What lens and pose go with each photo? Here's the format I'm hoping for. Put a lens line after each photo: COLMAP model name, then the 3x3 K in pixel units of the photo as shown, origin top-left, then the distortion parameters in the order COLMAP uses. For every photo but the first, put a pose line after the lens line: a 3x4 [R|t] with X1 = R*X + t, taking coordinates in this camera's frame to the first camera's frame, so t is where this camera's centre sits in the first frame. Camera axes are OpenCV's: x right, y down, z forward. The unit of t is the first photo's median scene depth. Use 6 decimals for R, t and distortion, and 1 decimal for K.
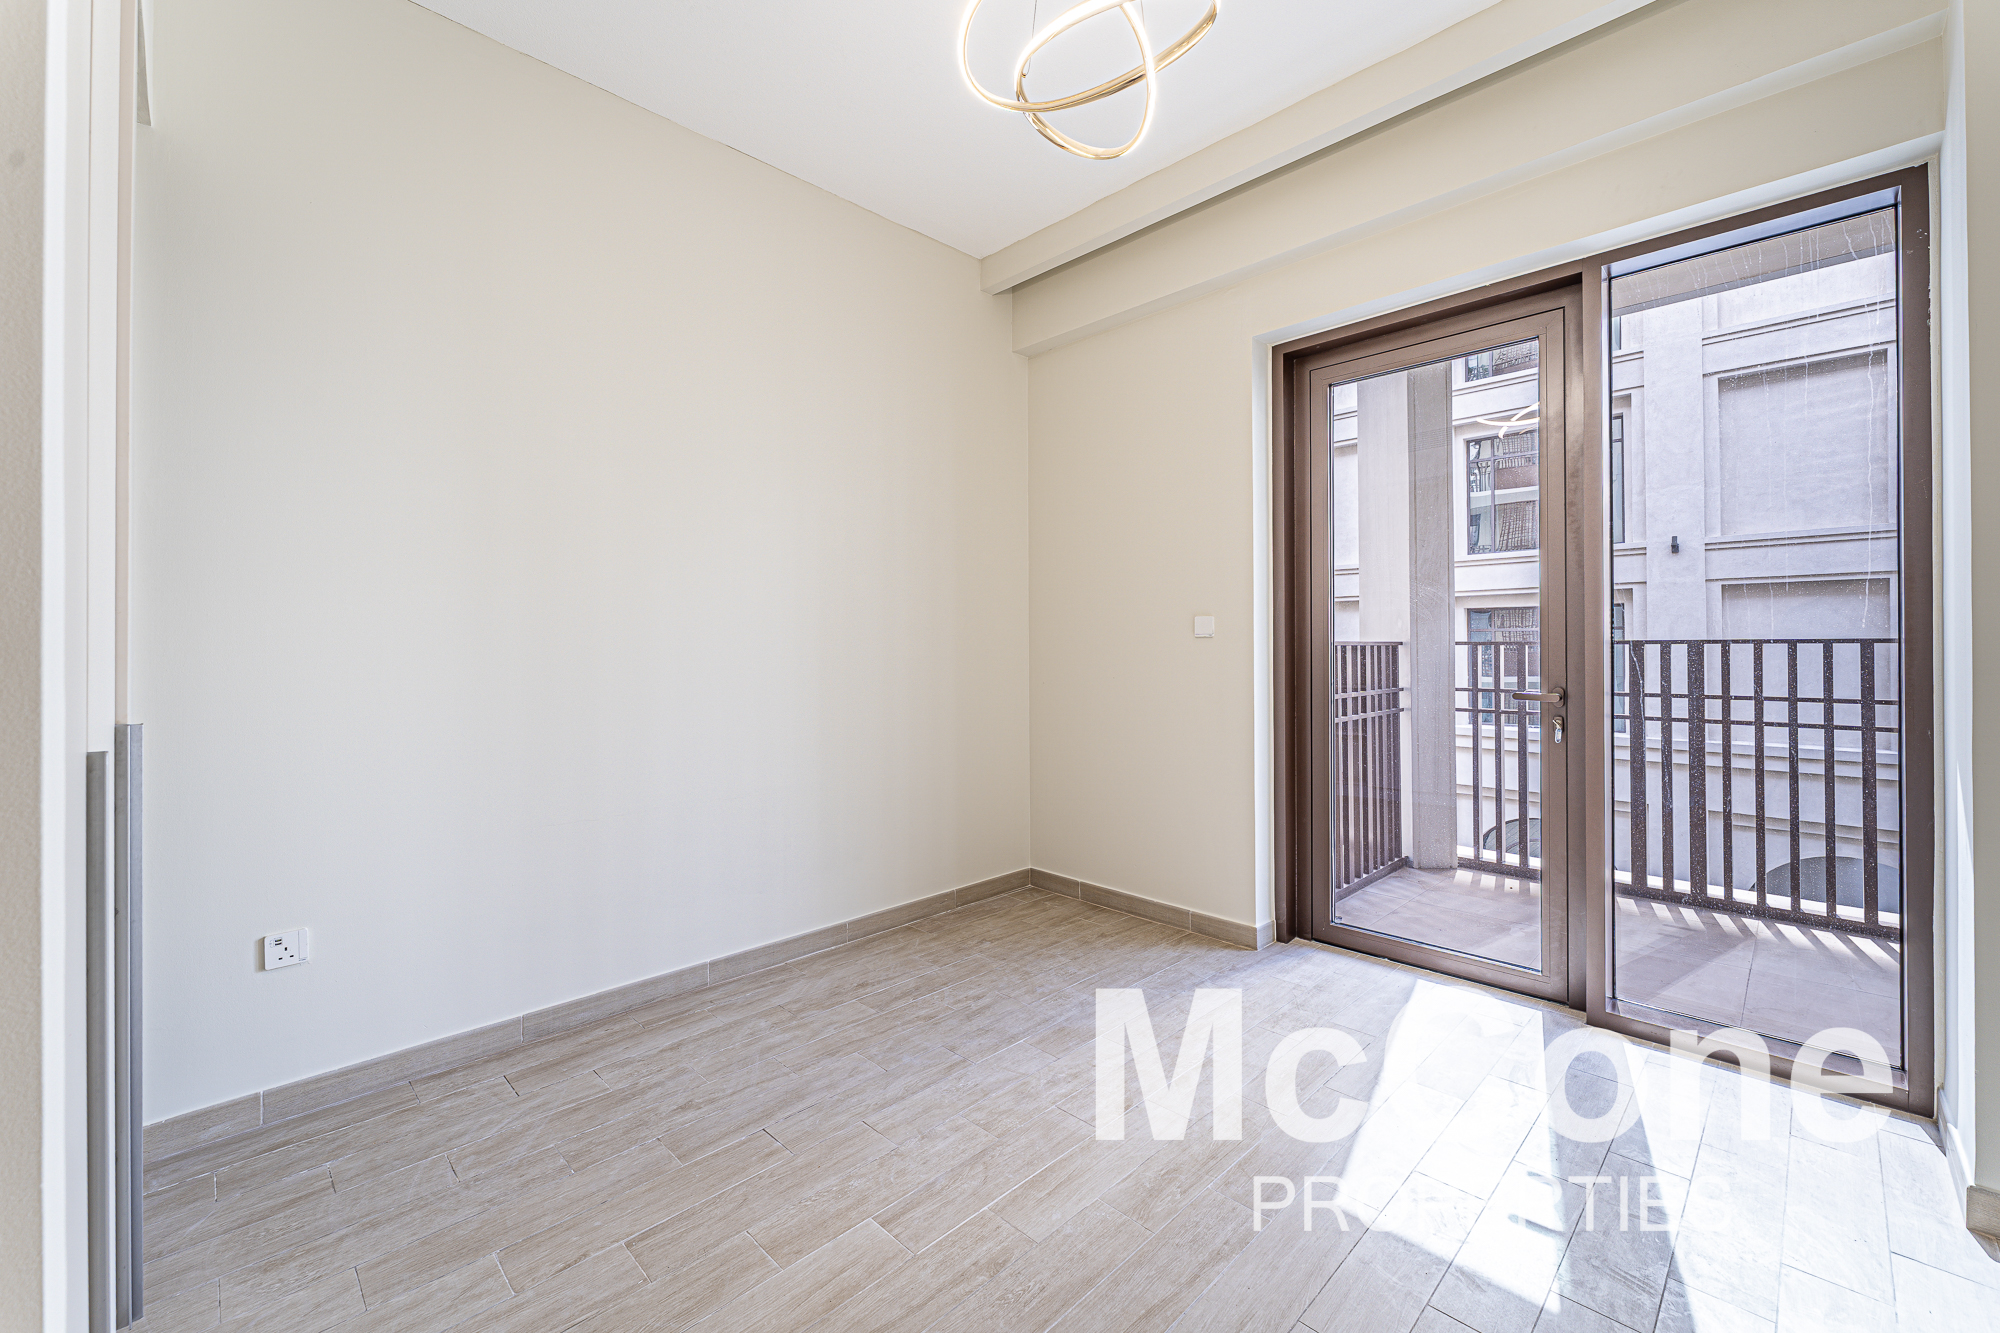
lens RADIAL K [[809.5, 0, 956.5], [0, 809.5, 634.3], [0, 0, 1]] dist [-0.002966, 0.000091]
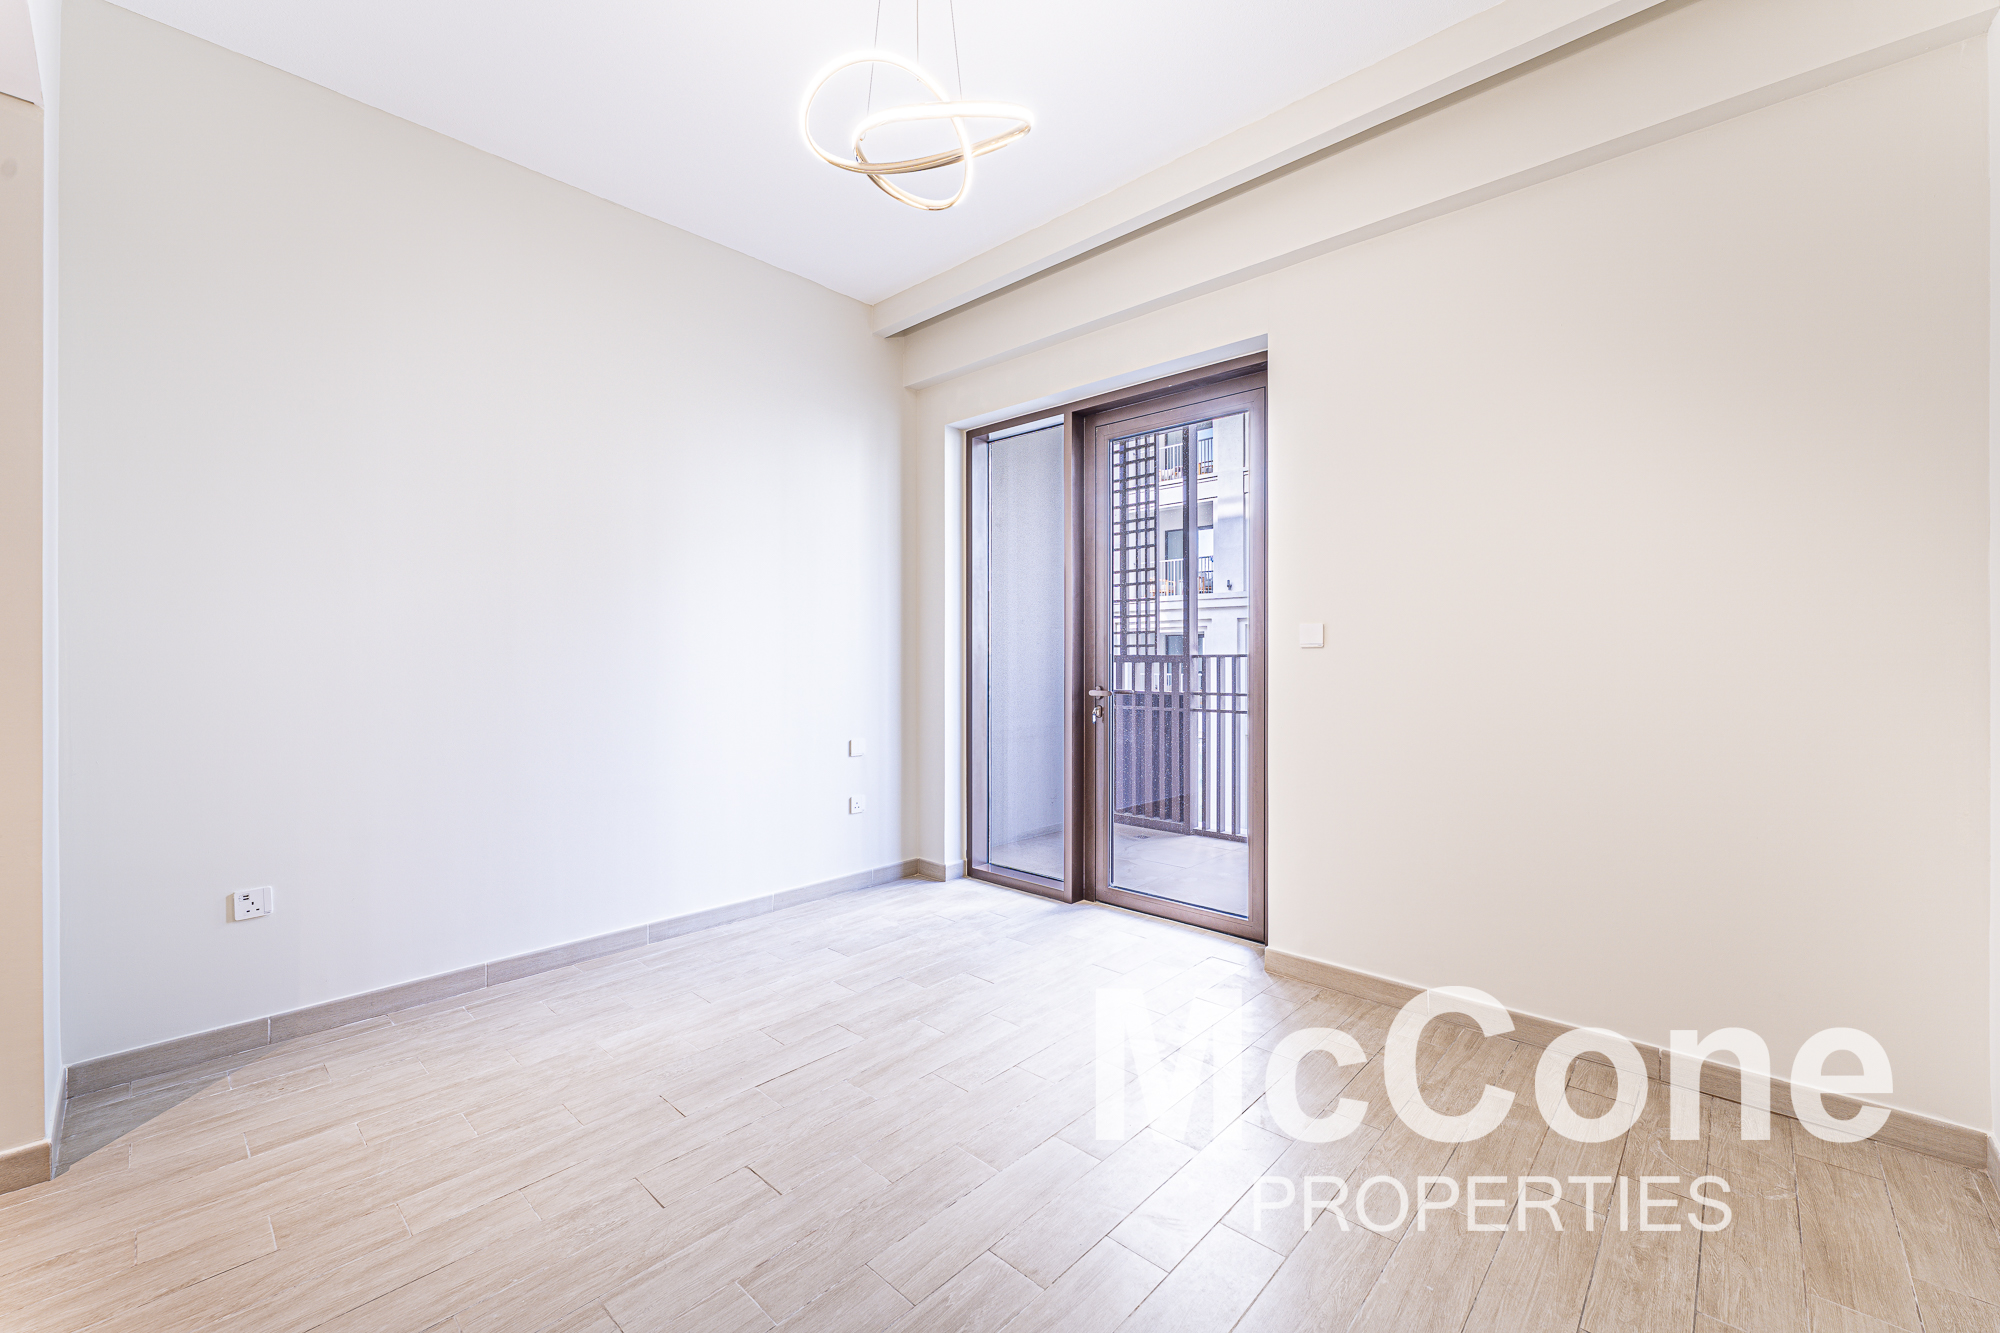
lens RADIAL K [[809.5, 0, 958.8], [0, 809.5, 651.5], [0, 0, 1]] dist [-0.002966, 0.000091]
pose [[0.999348, 0.005110, 0.035734, 0.248425], [-0.005492, 0.999929, 0.010592, -0.006268], [-0.035677, -0.010781, 0.999305, -0.254197]]
